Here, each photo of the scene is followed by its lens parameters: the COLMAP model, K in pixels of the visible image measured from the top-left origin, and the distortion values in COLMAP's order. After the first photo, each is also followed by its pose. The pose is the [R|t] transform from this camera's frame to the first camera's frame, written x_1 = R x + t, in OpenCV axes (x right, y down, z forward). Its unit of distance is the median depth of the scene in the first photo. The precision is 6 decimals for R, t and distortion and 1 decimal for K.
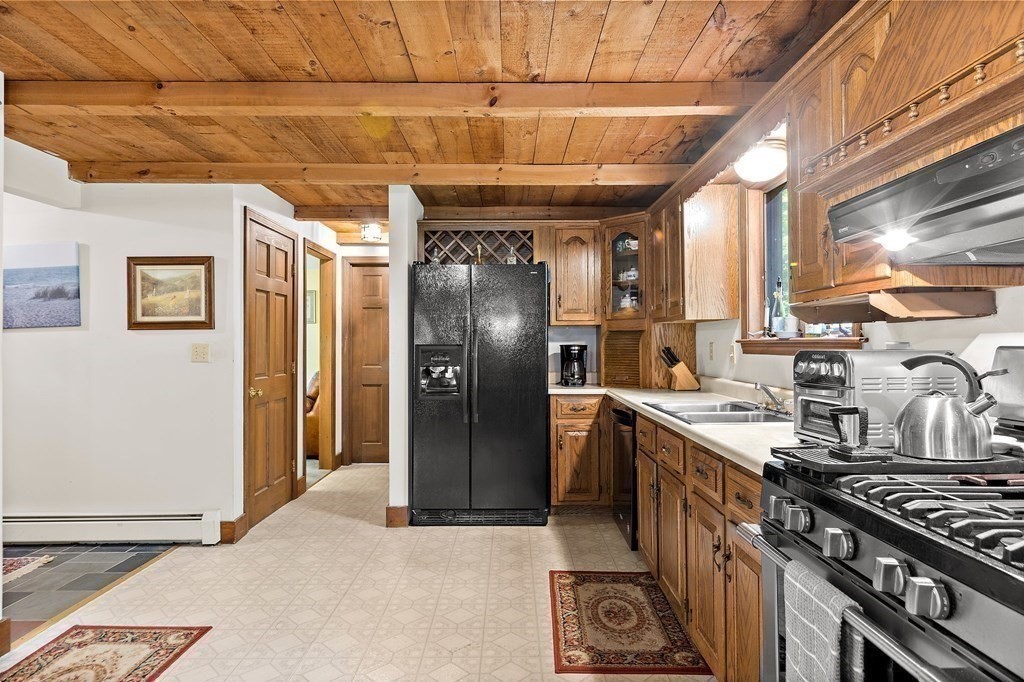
lens RADIAL K [[594.4, 0, 514.0], [0, 594.4, 338.8], [0, 0, 1]] dist [-0.001166, -0.001402]
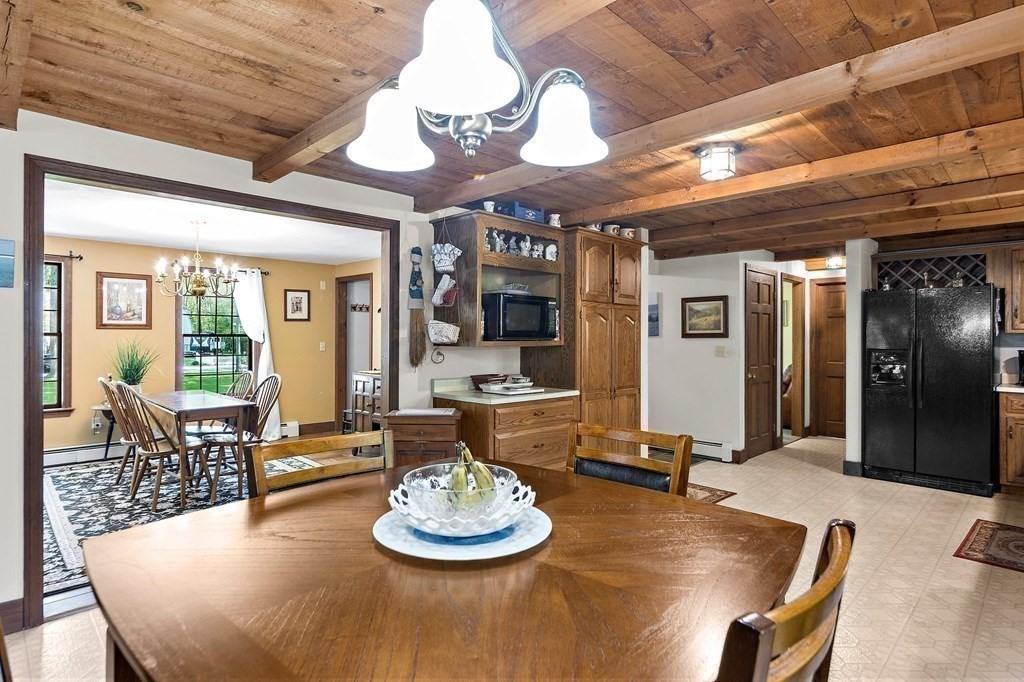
lens RADIAL K [[533.8, 0, 515.8], [0, 533.8, 335.7], [0, 0, 1]] dist [-0.002069, -0.001571]
pose [[0.706711, 0.001840, -0.707500, 0.132586], [0.000983, 0.999993, 0.003582, -0.024903], [0.707501, -0.003227, 0.706705, -0.457520]]
